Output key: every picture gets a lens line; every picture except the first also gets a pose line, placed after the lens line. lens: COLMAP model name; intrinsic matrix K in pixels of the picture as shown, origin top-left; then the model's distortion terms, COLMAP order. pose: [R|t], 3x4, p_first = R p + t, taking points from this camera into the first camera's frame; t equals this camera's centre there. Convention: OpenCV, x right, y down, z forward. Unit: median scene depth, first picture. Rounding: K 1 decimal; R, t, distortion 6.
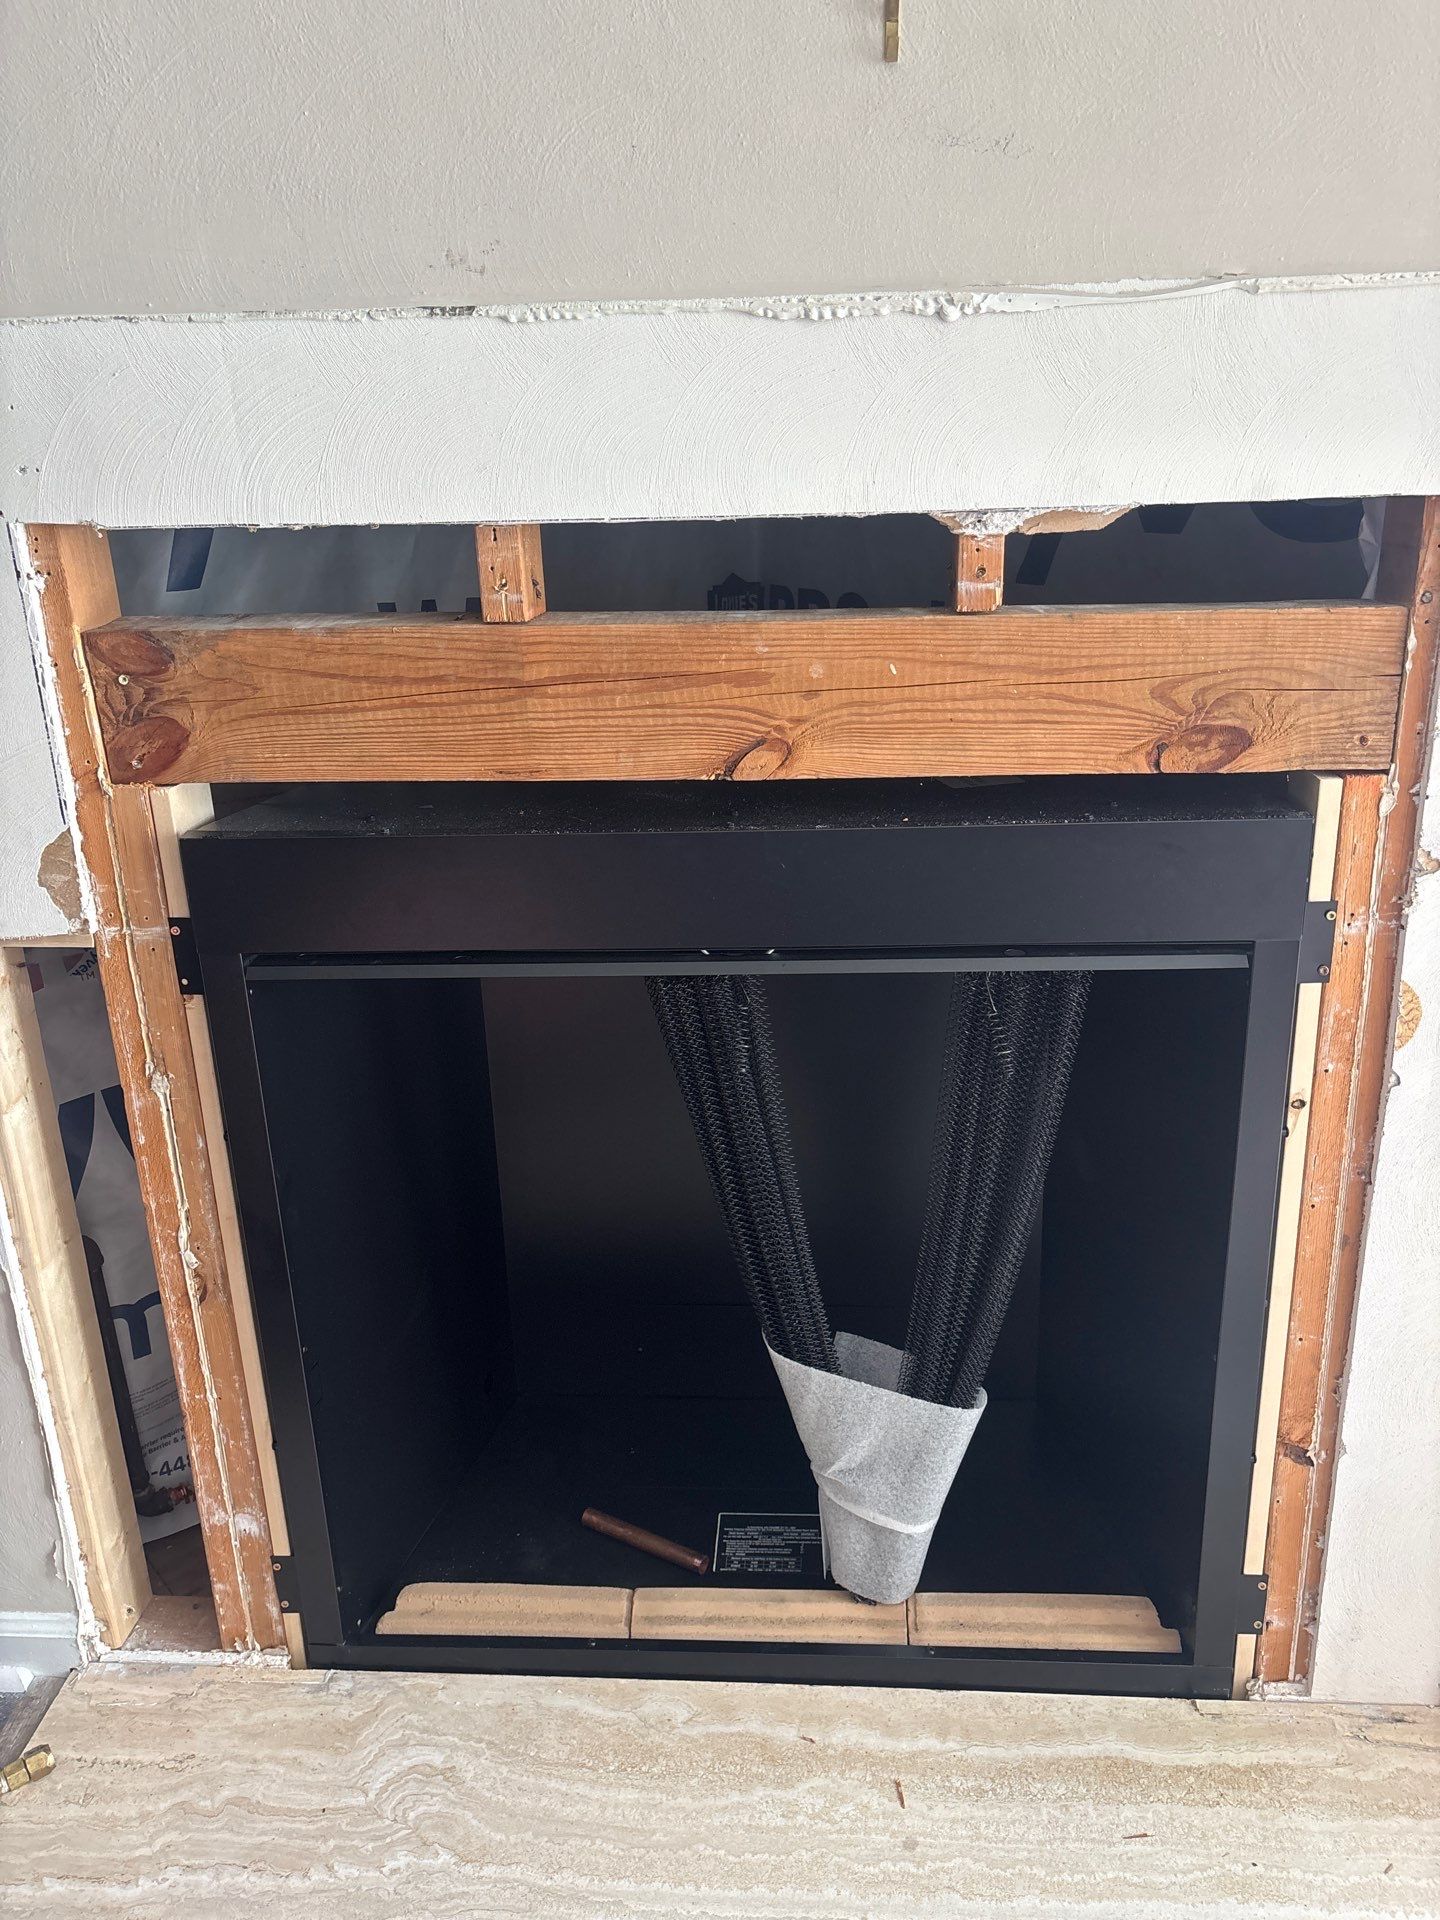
lens RADIAL K [[1447.8, 0, 718.7], [0, 1447.8, 943.8], [0, 0, 1]] dist [0.036975, -0.049696]
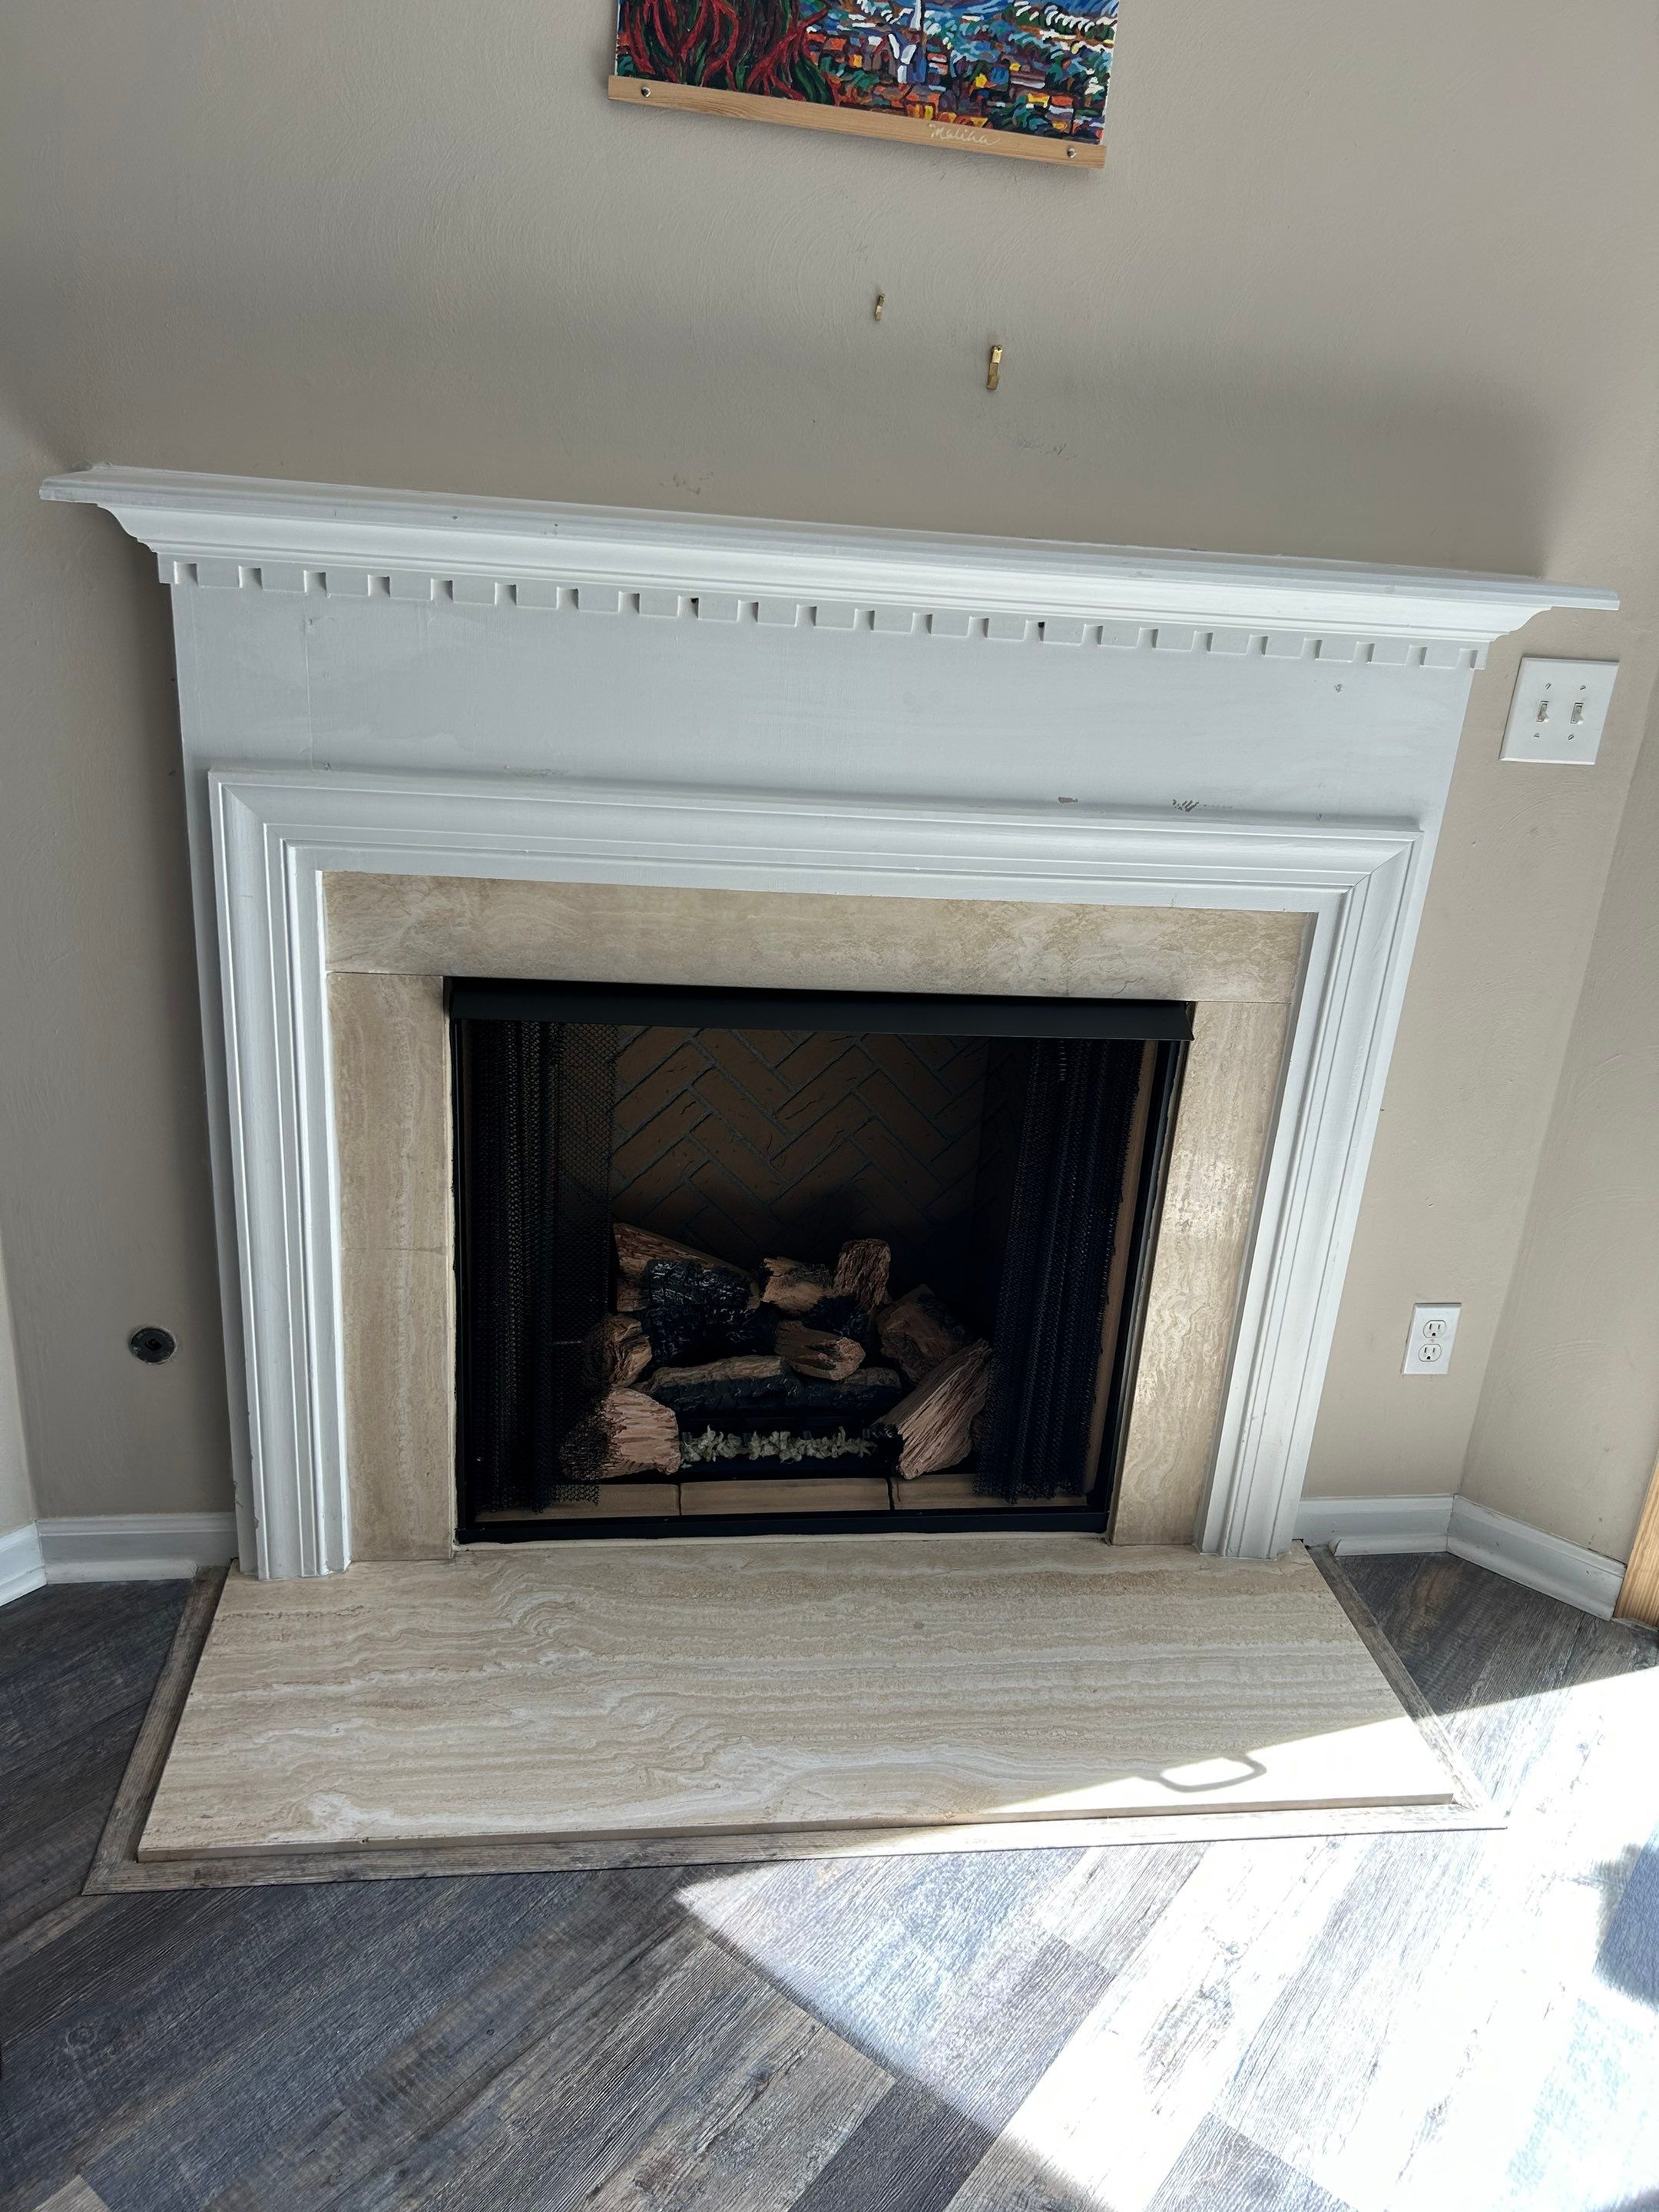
lens RADIAL K [[1668.0, 0, 844.3], [0, 1668.0, 1097.3], [0, 0, 1]] dist [0.036975, -0.049696]
pose [[0.975267, 0.020856, 0.220043, -0.286870], [-0.032760, 0.998182, 0.050591, 0.027544], [-0.218587, -0.056549, 0.974177, -0.498174]]
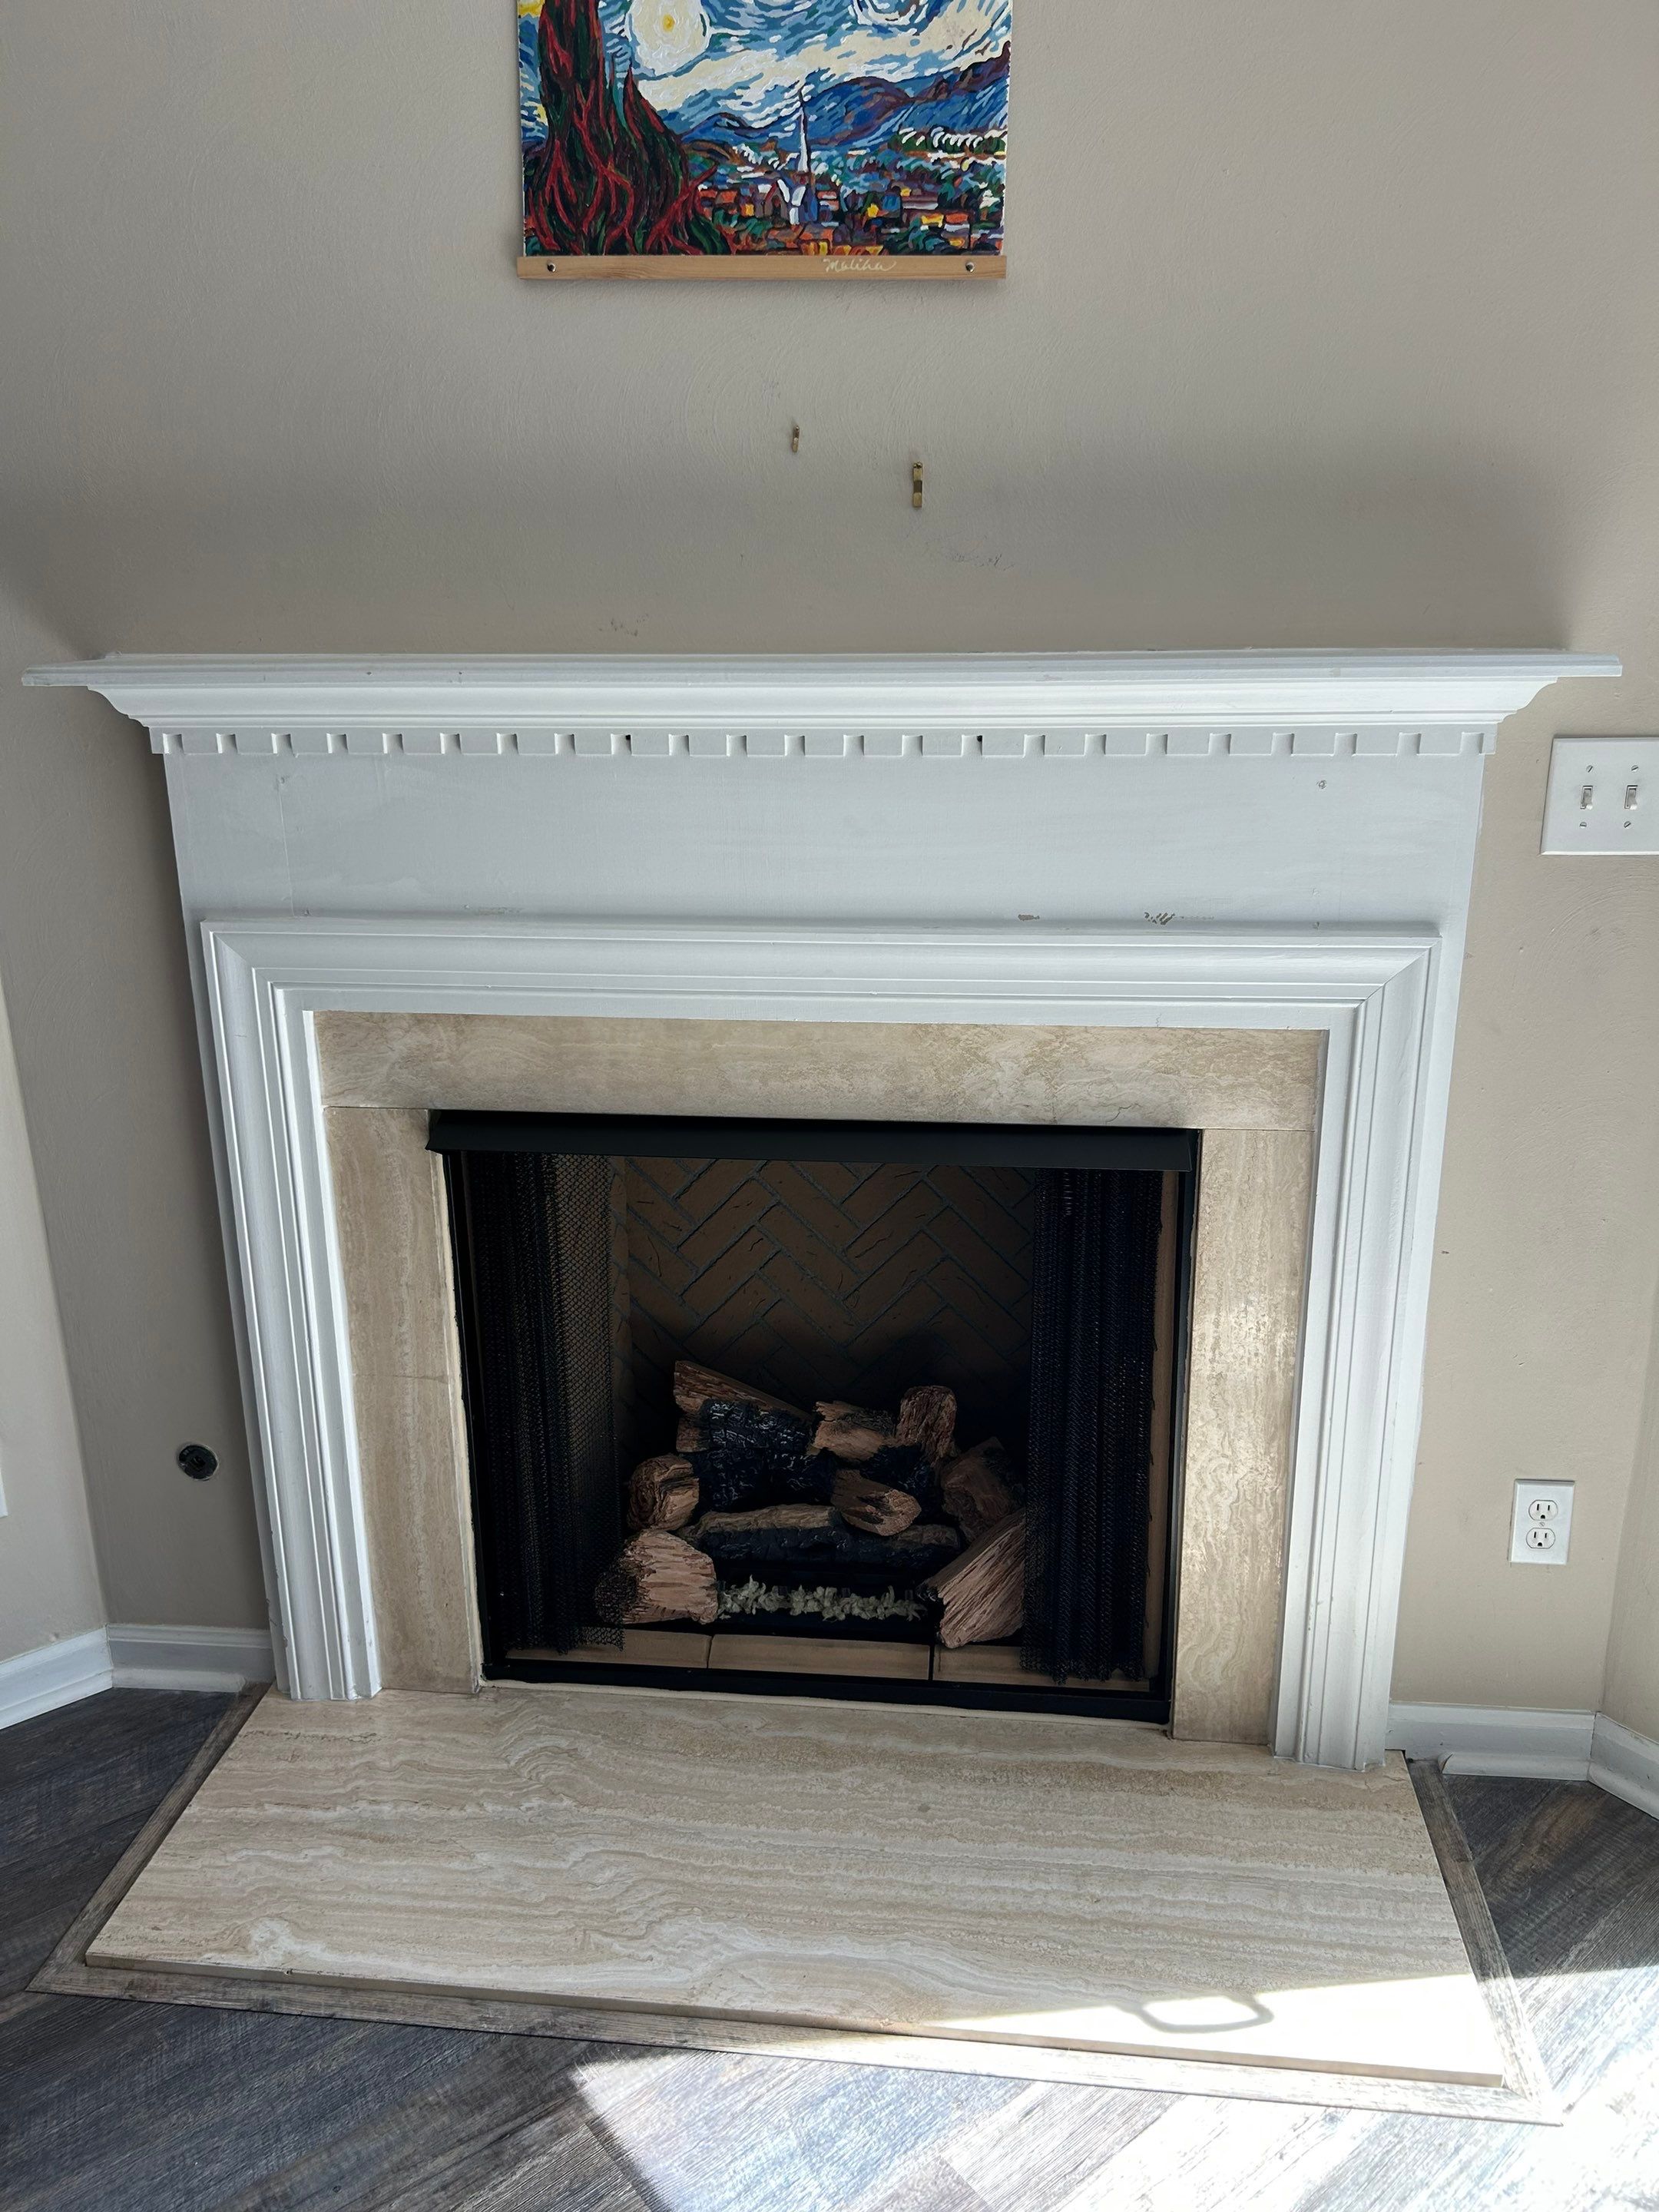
lens RADIAL K [[1668.0, 0, 824.1], [0, 1668.0, 1095.5], [0, 0, 1]] dist [0.036975, -0.049696]
pose [[0.998675, 0.028326, -0.042967, 0.083617], [-0.029937, 0.998854, -0.037339, 0.039554], [0.041860, 0.038576, 0.998379, -0.488117]]
